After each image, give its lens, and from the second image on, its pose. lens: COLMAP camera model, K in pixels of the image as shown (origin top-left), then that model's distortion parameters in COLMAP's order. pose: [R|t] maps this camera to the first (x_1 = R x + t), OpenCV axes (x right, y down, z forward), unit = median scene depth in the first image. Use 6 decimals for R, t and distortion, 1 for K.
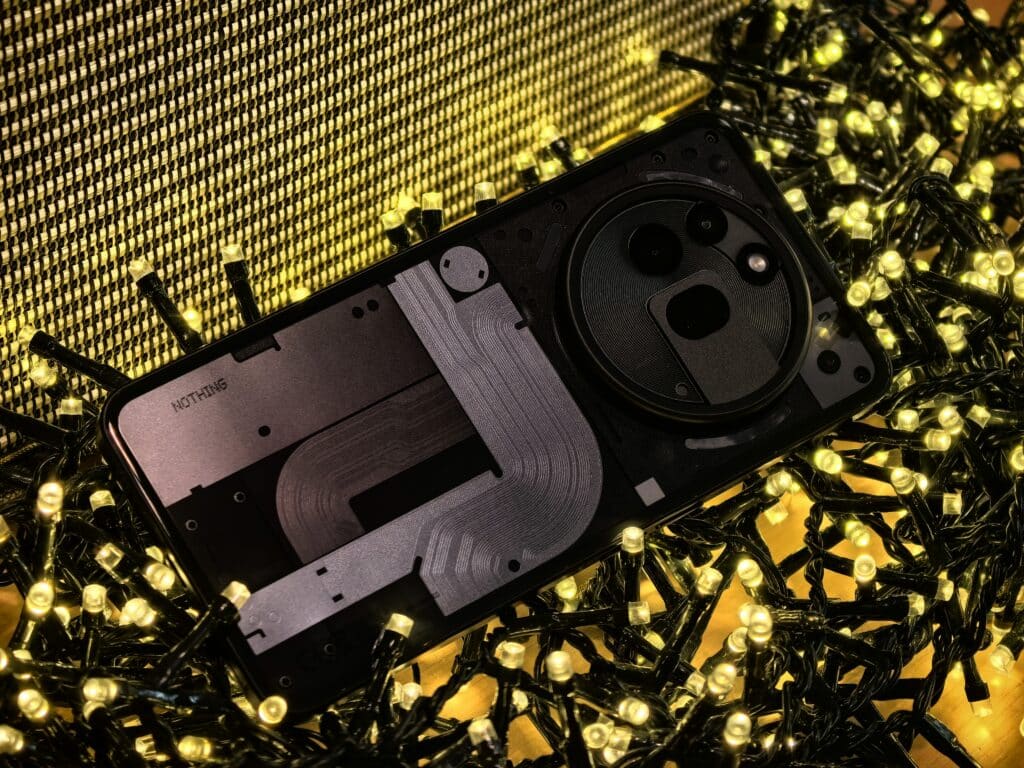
lens RADIAL K [[2829.6, 0, 511.3], [0, 2829.6, 380.7], [0, 0, 1]] dist [0.044691, 0.000000]
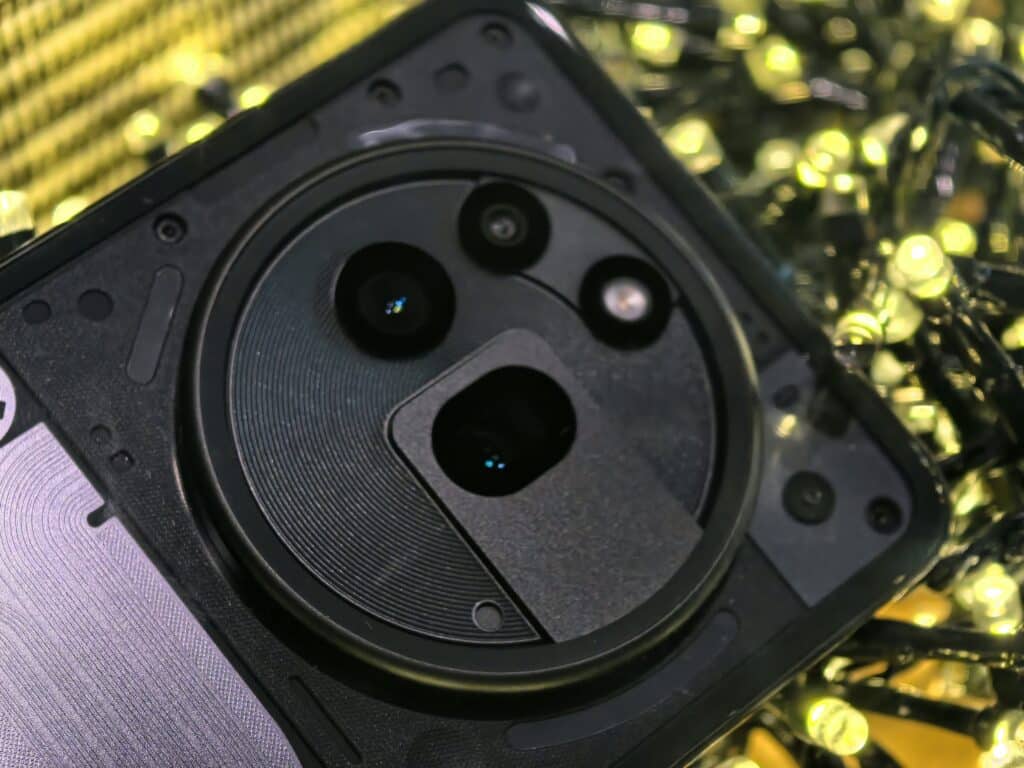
lens RADIAL K [[2829.6, 0, 512.1], [0, 2829.6, 387.5], [0, 0, 1]] dist [0.044691, 0.000000]
pose [[0.992145, -0.123601, 0.019268, 0.058094], [0.123077, 0.992047, 0.026358, -0.041475], [-0.022373, -0.023780, 0.999467, 0.544742]]
